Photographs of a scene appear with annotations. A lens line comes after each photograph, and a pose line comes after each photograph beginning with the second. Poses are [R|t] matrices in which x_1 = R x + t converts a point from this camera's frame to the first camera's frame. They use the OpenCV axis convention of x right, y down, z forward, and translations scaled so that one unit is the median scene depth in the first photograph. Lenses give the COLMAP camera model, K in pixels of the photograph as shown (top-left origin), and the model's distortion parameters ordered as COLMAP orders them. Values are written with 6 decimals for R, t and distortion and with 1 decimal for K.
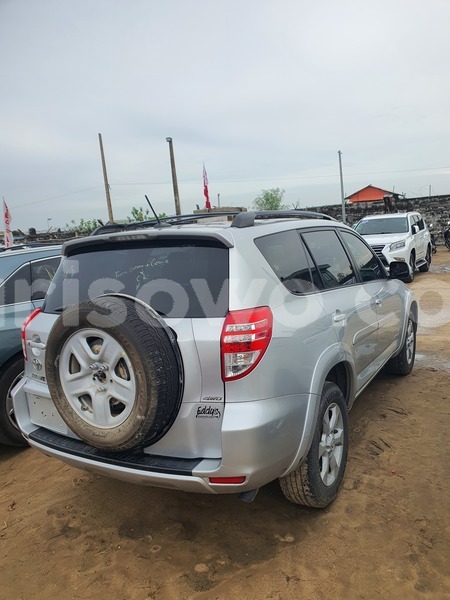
lens RADIAL K [[466.9, 0, 227.0], [0, 466.9, 283.1], [0, 0, 1]] dist [0.026407, -0.002826]
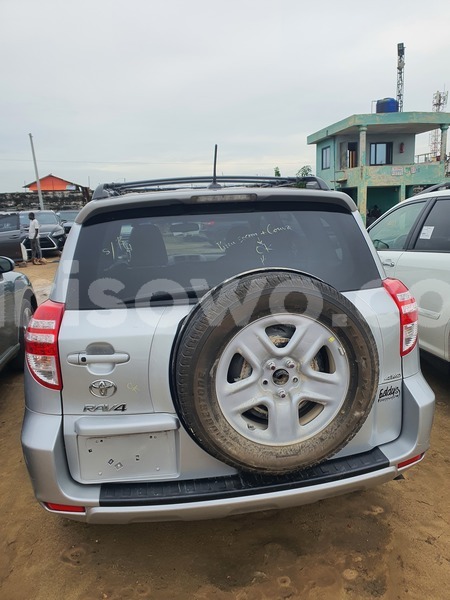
lens RADIAL K [[478.2, 0, 224.0], [0, 478.2, 277.4], [0, 0, 1]] dist [0.012927, -0.013299]
pose [[0.773314, -0.047990, 0.632205, -0.765155], [0.048509, 0.998687, 0.016472, 0.021185], [-0.632165, 0.017930, 0.774626, 0.432252]]
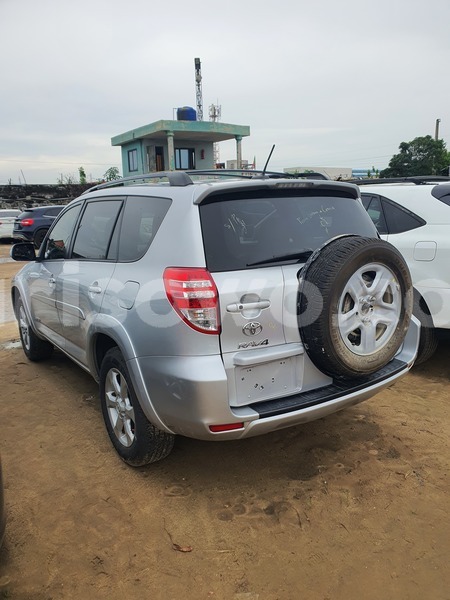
lens RADIAL K [[478.2, 0, 224.0], [0, 478.2, 277.4], [0, 0, 1]] dist [0.012927, -0.013299]
pose [[0.441107, -0.078134, 0.894047, -1.317935], [0.091035, 0.994960, 0.042038, 0.047685], [-0.892826, 0.062847, 0.445996, 0.743087]]
